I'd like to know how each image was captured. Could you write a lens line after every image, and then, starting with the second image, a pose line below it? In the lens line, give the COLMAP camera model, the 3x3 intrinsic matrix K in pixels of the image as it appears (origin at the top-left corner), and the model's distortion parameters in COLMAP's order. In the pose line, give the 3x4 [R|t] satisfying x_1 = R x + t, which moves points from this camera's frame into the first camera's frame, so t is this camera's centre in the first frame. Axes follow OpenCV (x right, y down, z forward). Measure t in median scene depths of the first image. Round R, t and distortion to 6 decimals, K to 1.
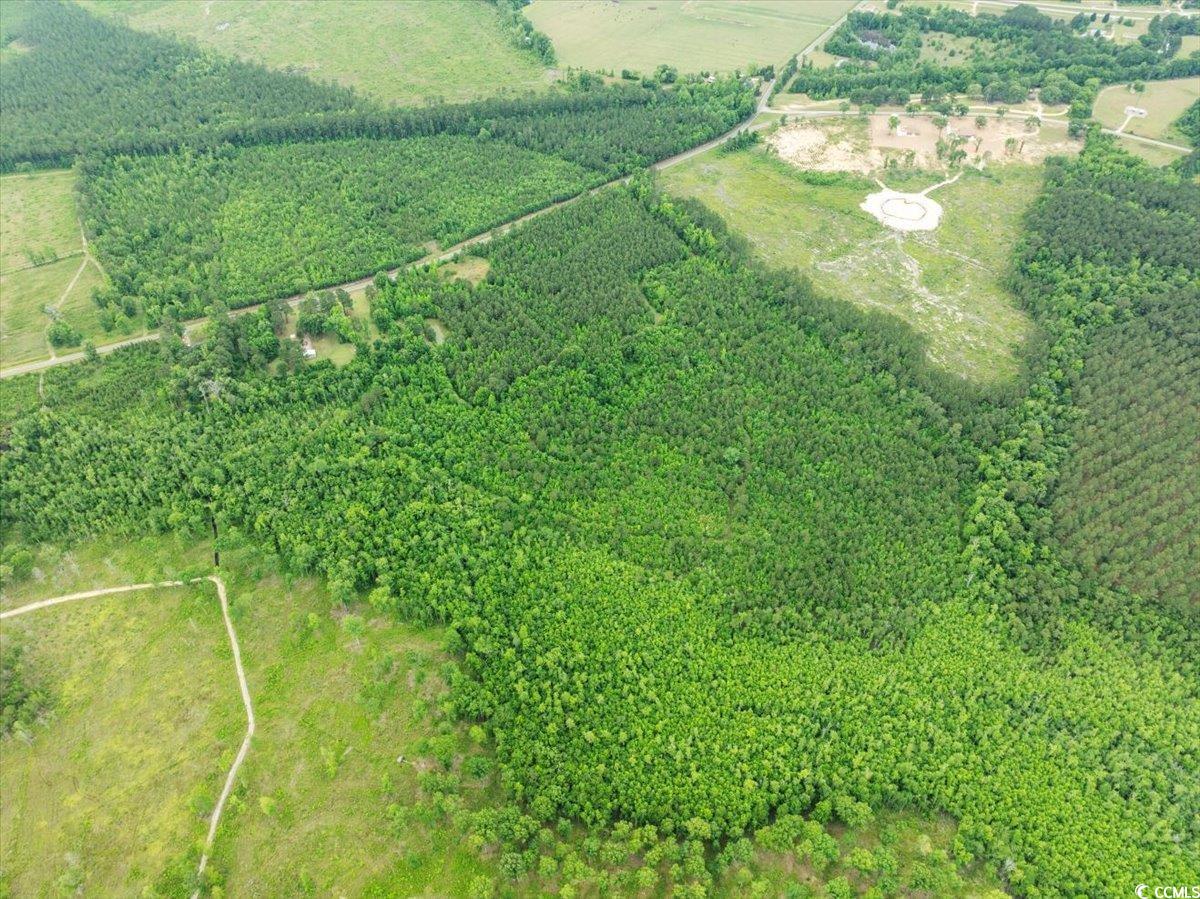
lens RADIAL K [[864.5, 0, 600.0], [0, 864.5, 449.5], [0, 0, 1]] dist [-0.059562, 0.021654]
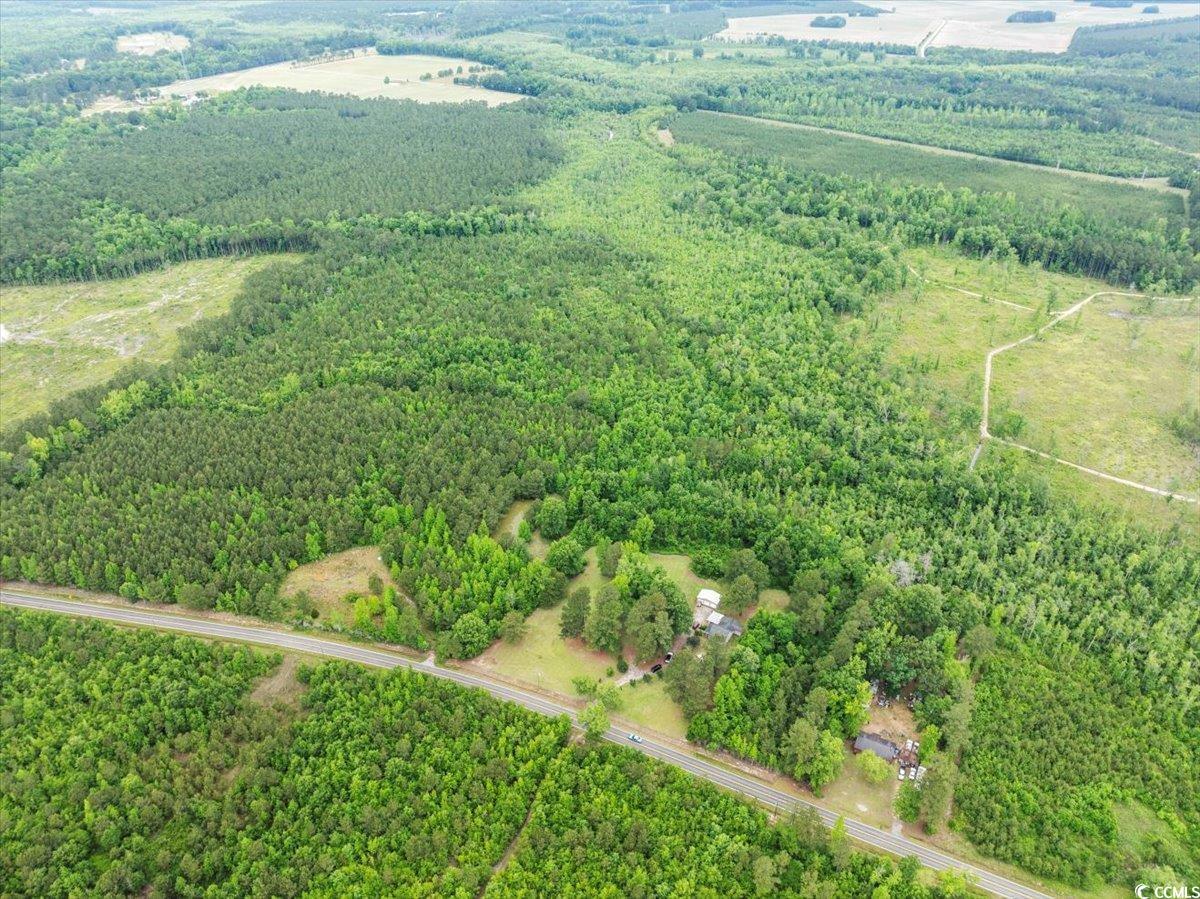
lens RADIAL K [[864.5, 0, 600.0], [0, 864.5, 449.5], [0, 0, 1]] dist [-0.059562, 0.021654]
pose [[-0.656777, -0.372387, 0.655722, -0.542238], [0.540296, 0.374219, 0.753685, -0.522963], [-0.526046, 0.849287, -0.044579, 0.883887]]
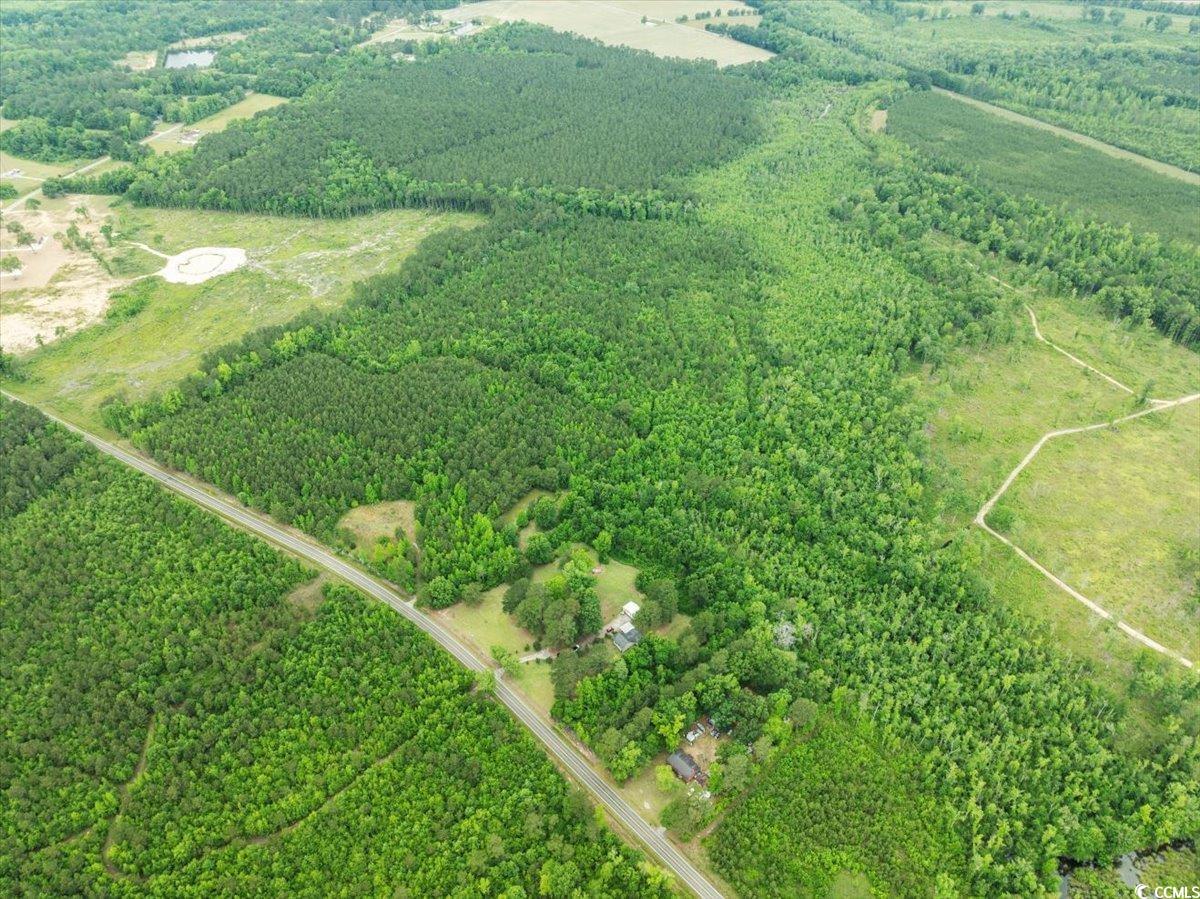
lens RADIAL K [[864.5, 0, 600.0], [0, 864.5, 449.5], [0, 0, 1]] dist [-0.059562, 0.021654]
pose [[-0.352113, -0.553388, 0.754836, -0.678687], [0.664720, 0.419908, 0.617920, -0.525080], [-0.658911, 0.719332, 0.219993, 0.703268]]
